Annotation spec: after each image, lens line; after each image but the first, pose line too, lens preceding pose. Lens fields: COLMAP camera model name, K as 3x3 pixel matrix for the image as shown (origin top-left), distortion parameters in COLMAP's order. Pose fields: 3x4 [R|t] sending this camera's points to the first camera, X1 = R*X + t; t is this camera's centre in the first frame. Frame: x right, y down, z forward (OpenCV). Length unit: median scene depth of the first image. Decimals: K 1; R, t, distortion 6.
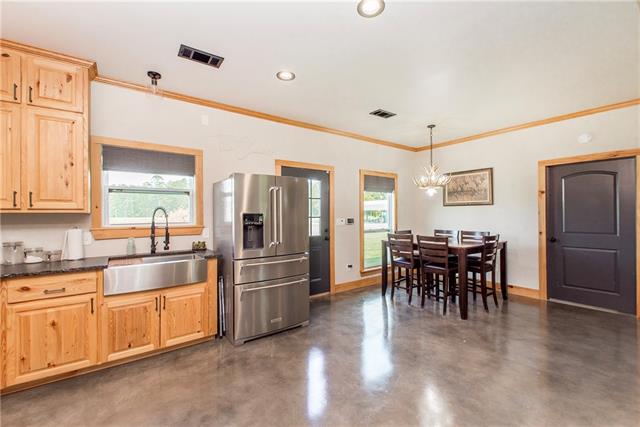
lens RADIAL K [[285.4, 0, 319.0], [0, 285.4, 214.1], [0, 0, 1]] dist [0.005115, -0.001177]
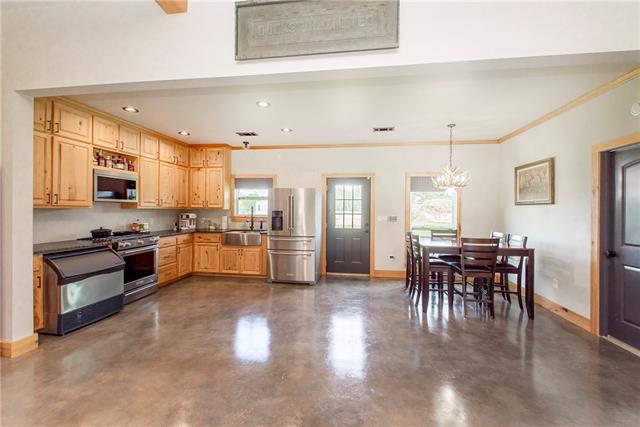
lens RADIAL K [[285.4, 0, 315.1], [0, 285.4, 209.9], [0, 0, 1]] dist [0.005115, -0.001177]
pose [[0.686751, 0.015113, -0.726736, 0.795135], [-0.013580, 0.999876, 0.007960, -0.015139], [0.726766, 0.004402, 0.686871, -0.027713]]
